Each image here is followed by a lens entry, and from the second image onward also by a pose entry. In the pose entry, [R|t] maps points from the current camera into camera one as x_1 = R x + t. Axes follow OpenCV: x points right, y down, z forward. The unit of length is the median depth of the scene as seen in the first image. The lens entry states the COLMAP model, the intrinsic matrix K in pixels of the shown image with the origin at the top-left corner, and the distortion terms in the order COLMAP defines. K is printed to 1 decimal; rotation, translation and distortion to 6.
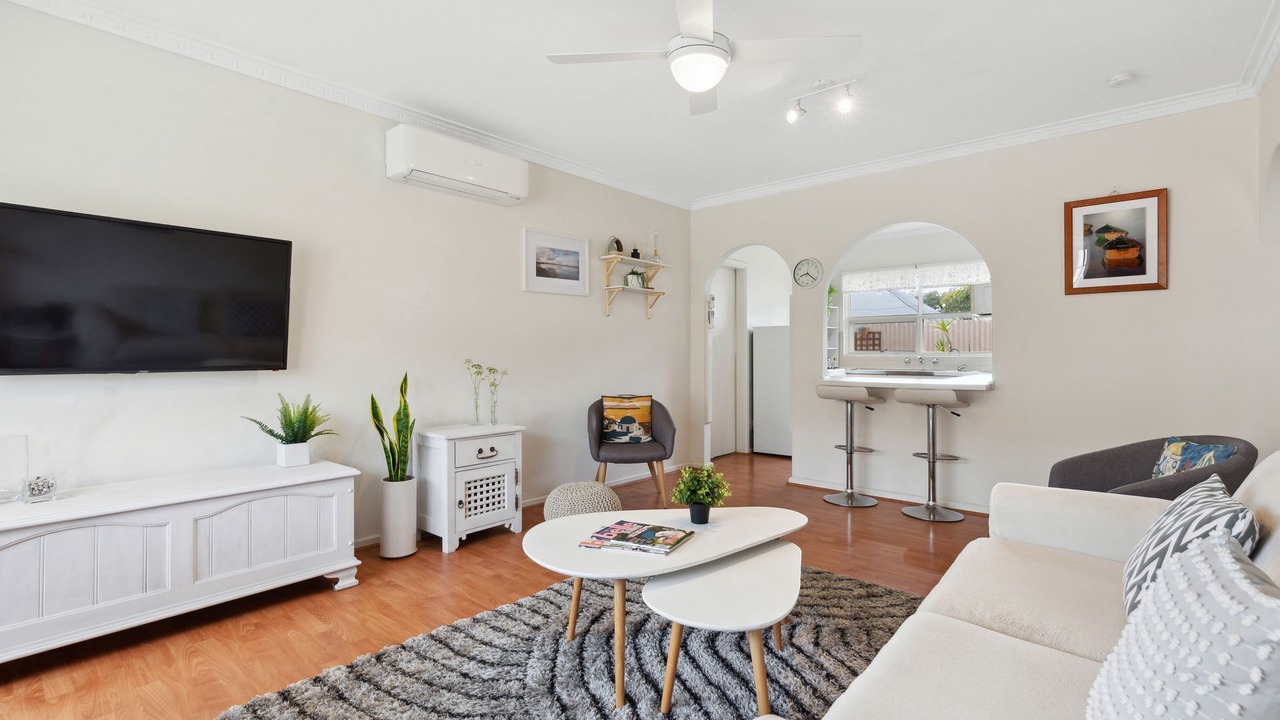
lens RADIAL K [[584.2, 0, 639.6], [0, 584.2, 354.4], [0, 0, 1]] dist [0.000223, 0.000089]
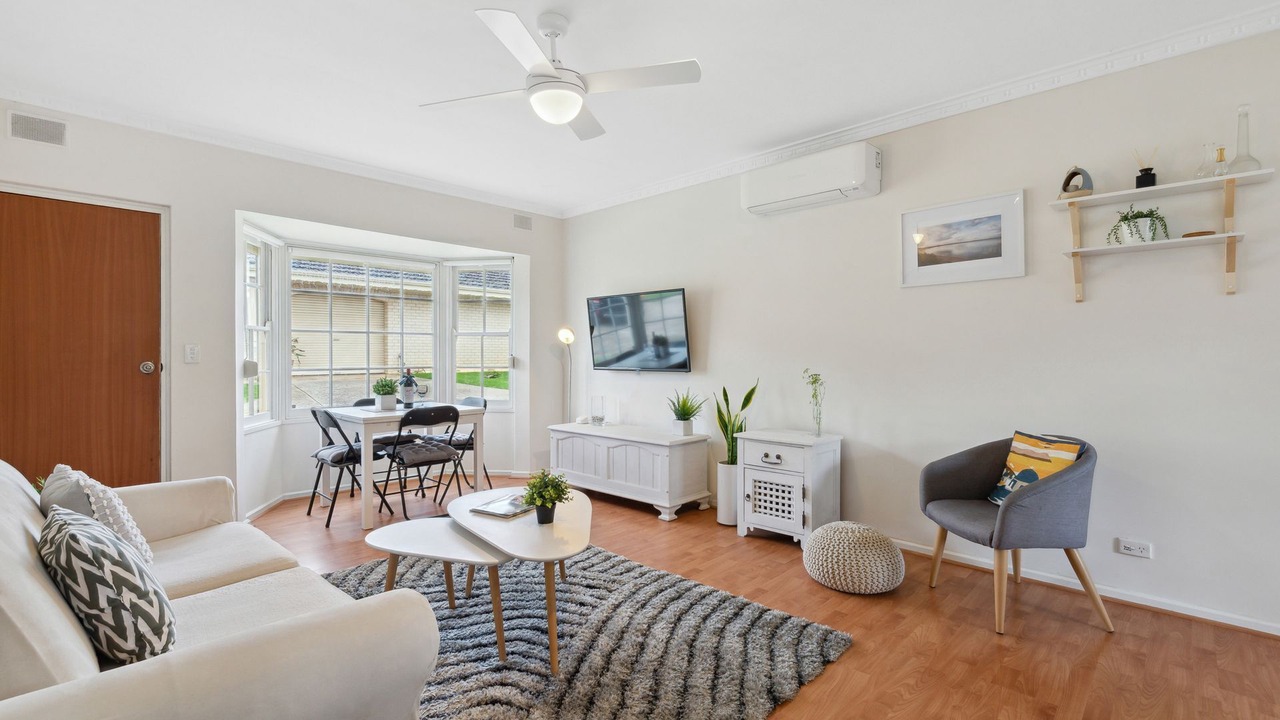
lens RADIAL K [[584.2, 0, 639.6], [0, 584.2, 354.4], [0, 0, 1]] dist [0.000223, 0.000089]
pose [[-0.056863, 0.006950, -0.998358, 0.777187], [0.006685, 0.999956, 0.006580, -0.026463], [0.998360, -0.006300, -0.056907, 0.806005]]
